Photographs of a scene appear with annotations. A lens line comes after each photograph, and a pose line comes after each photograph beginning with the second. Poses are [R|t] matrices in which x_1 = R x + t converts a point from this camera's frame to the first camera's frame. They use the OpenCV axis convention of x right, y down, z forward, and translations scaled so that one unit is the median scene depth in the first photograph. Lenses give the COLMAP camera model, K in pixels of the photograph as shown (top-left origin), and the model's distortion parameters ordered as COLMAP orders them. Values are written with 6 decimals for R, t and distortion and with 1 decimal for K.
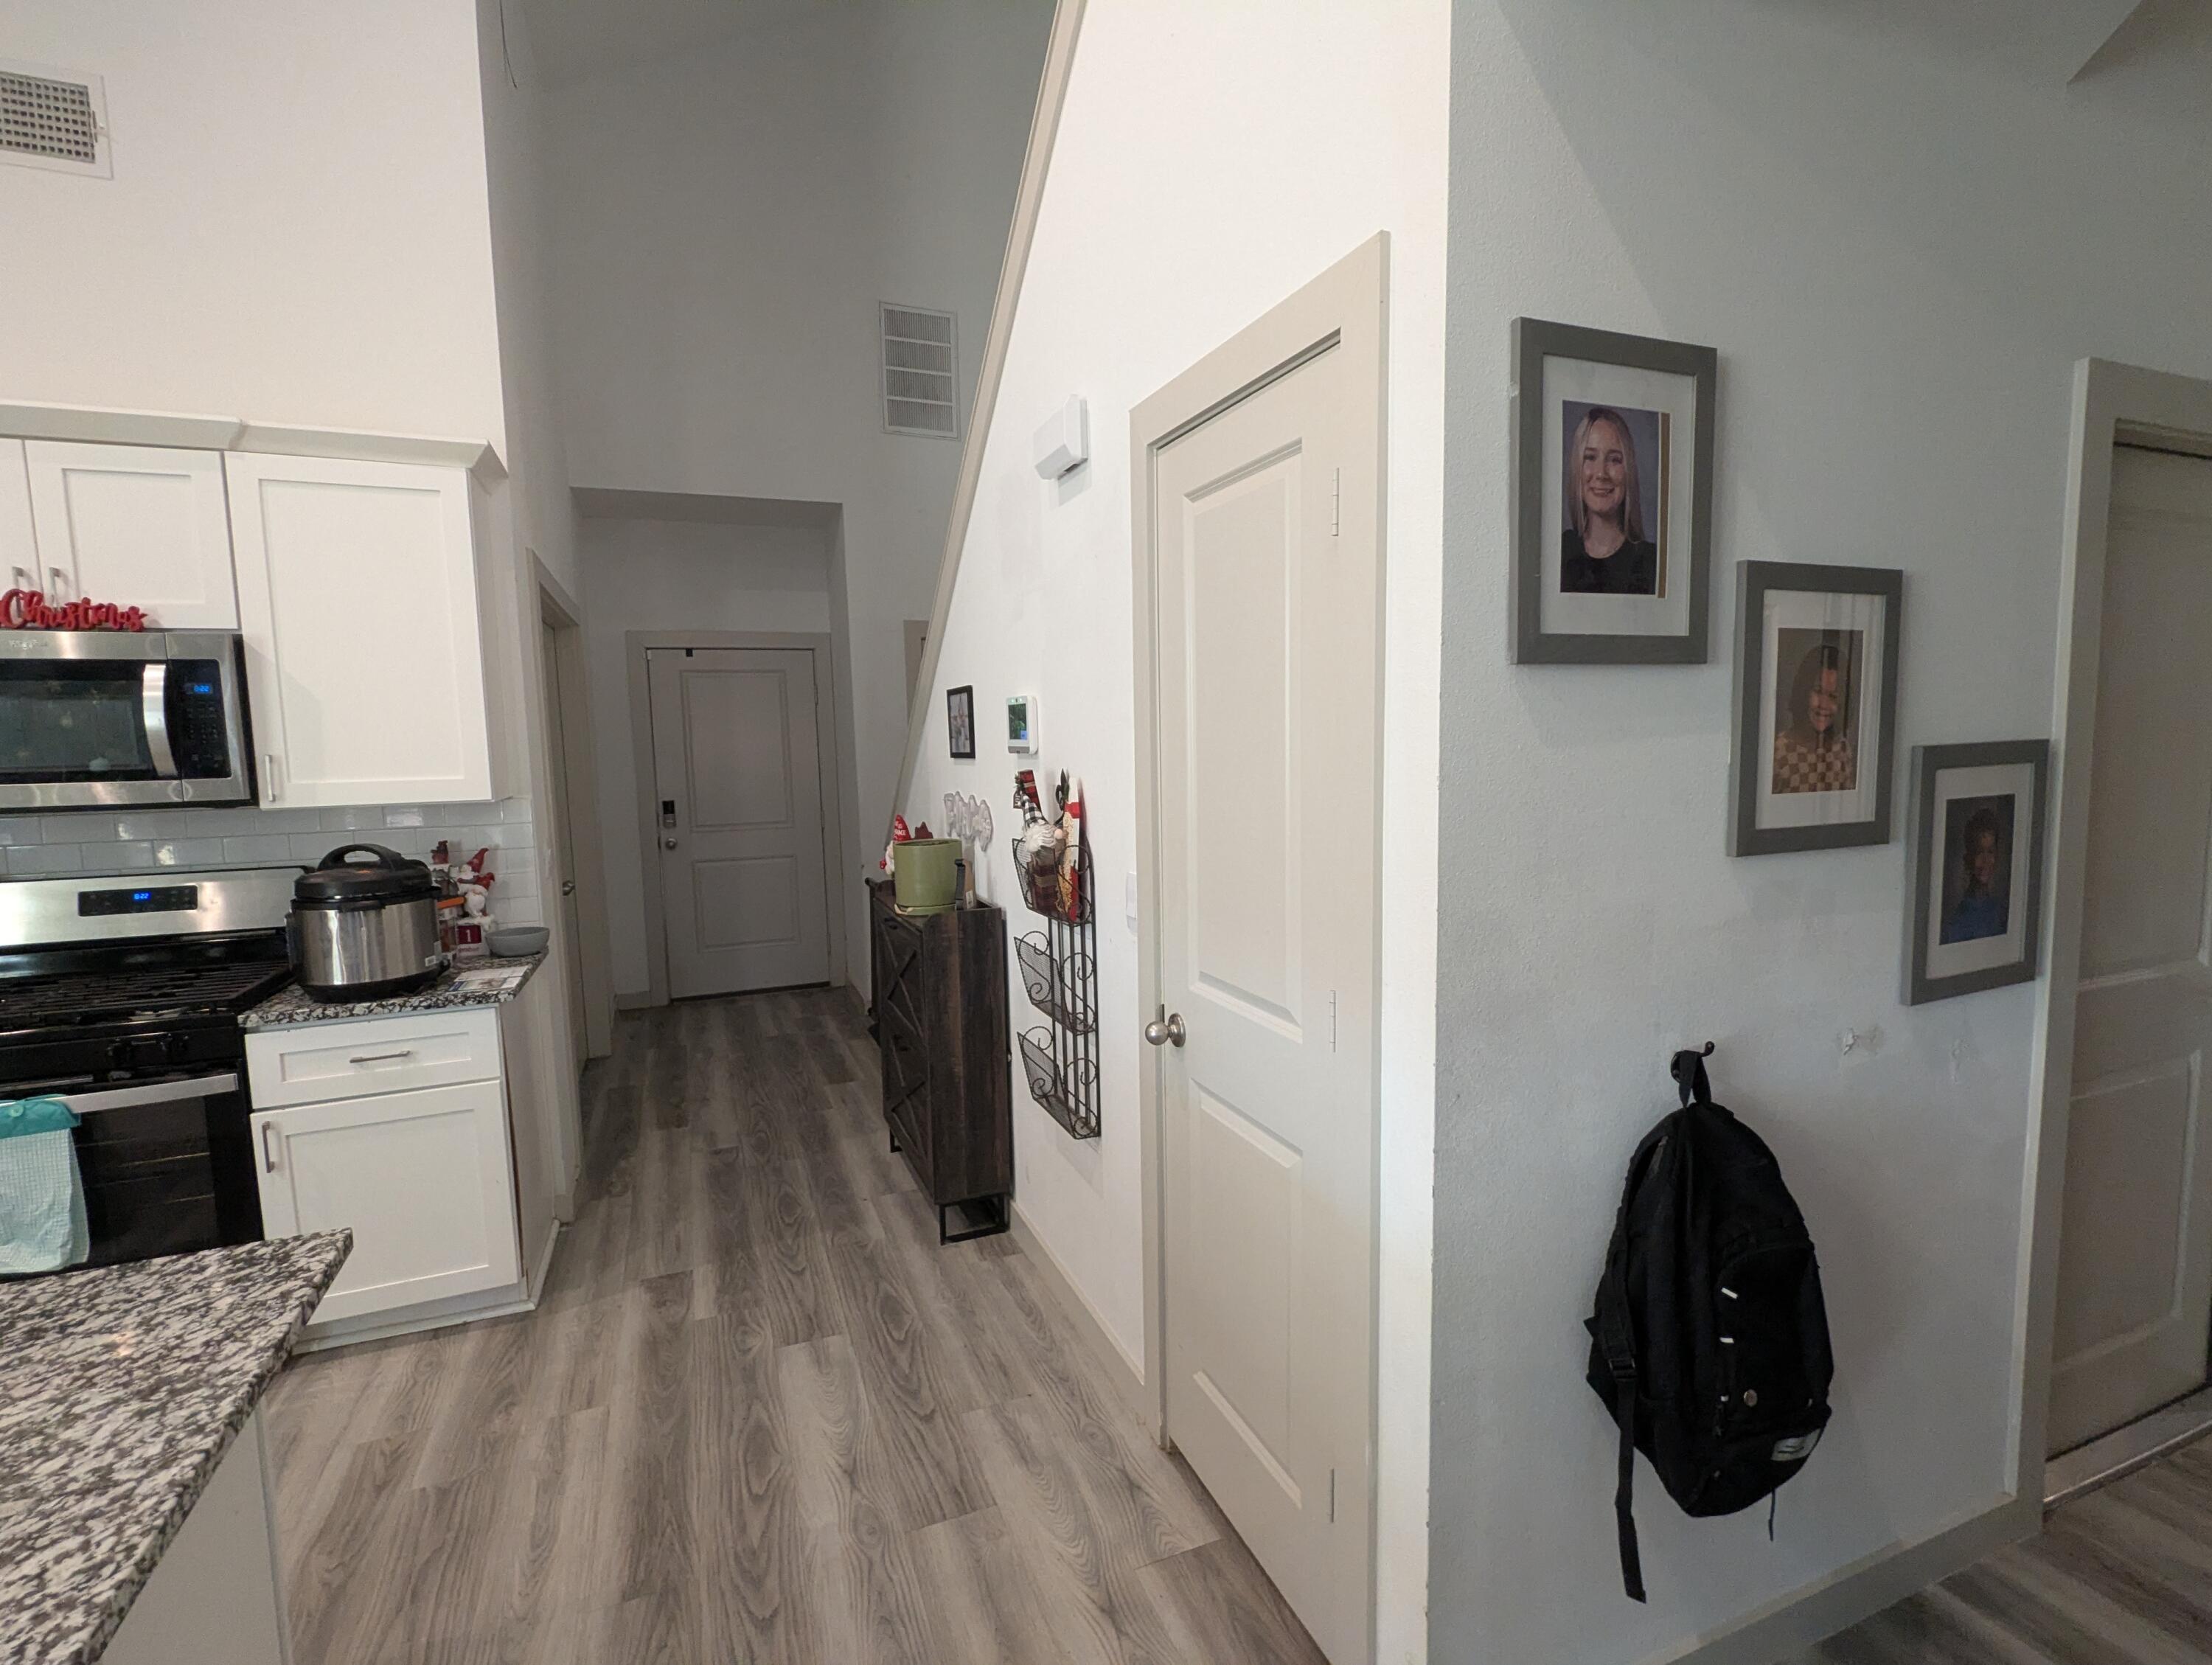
lens RADIAL K [[1046.0, 0, 1105.4], [0, 1046.0, 837.4], [0, 0, 1]] dist [-0.004488, 0.001944]
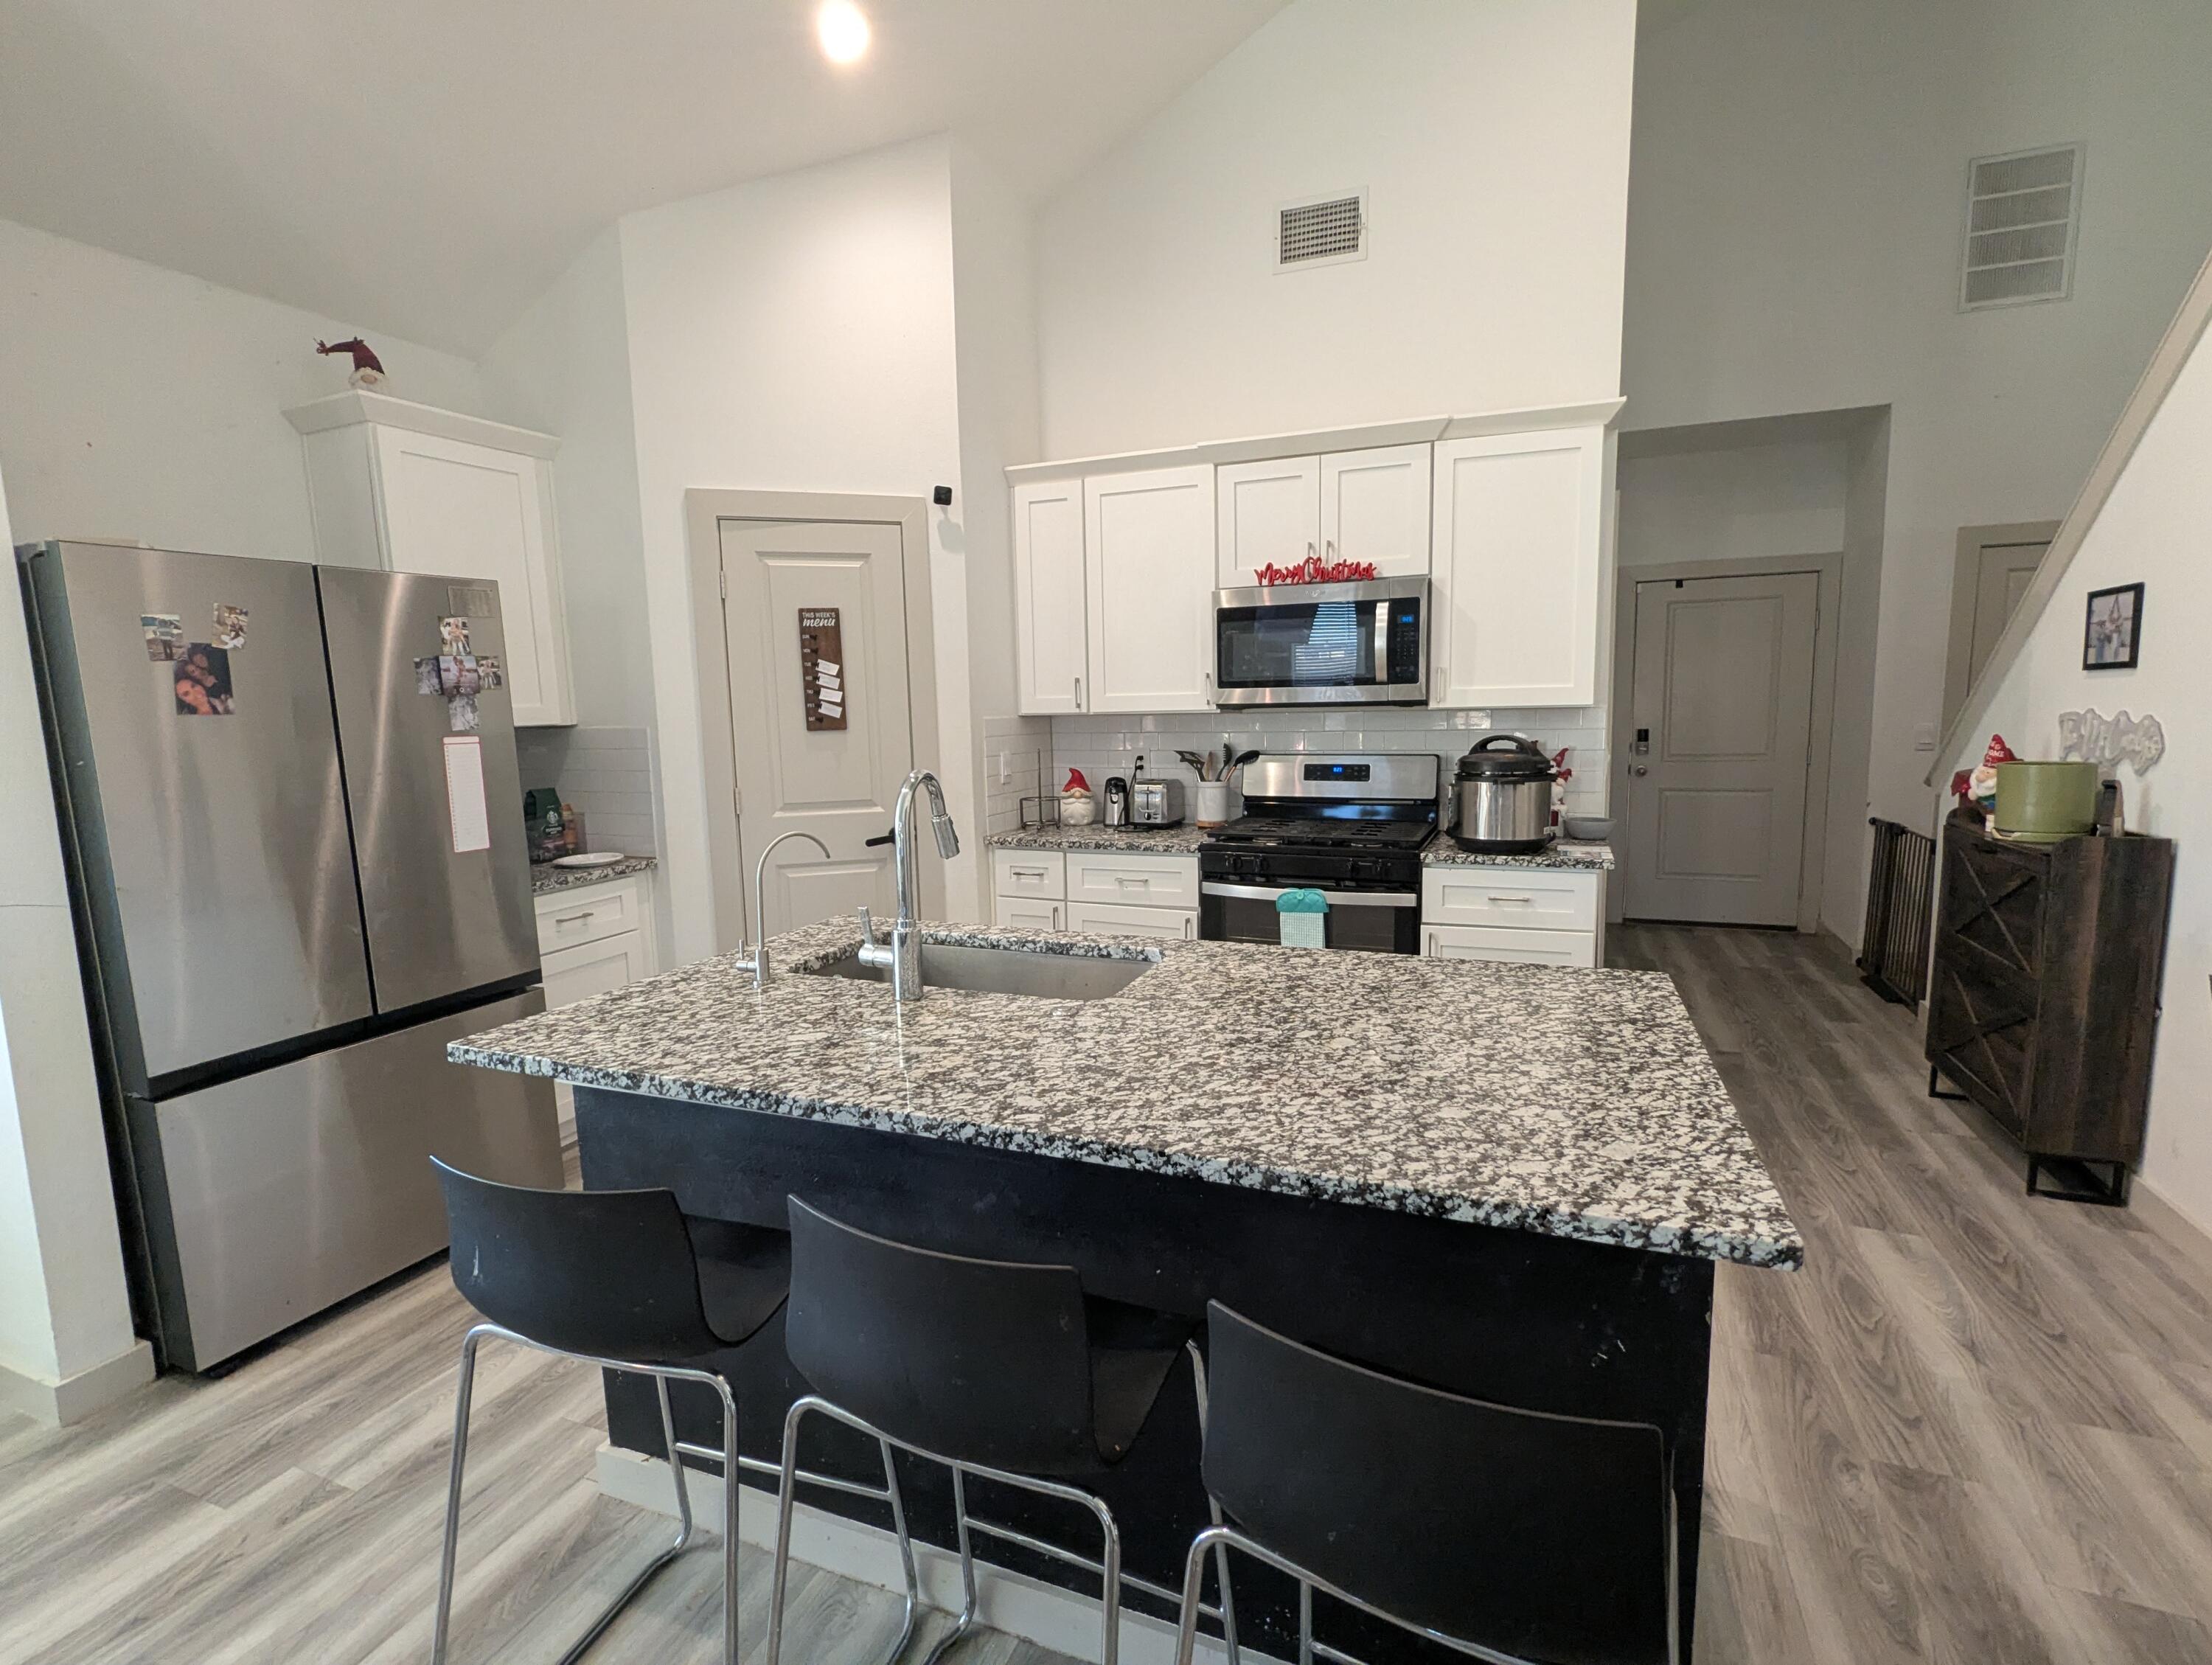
lens RADIAL K [[1046.0, 0, 1107.7], [0, 1046.0, 837.1], [0, 0, 1]] dist [-0.004488, 0.001944]
pose [[0.715123, 0.095208, -0.692484, -0.144554], [-0.062967, 0.995427, 0.071834, 0.065302], [0.696157, -0.007767, 0.717848, -0.253994]]
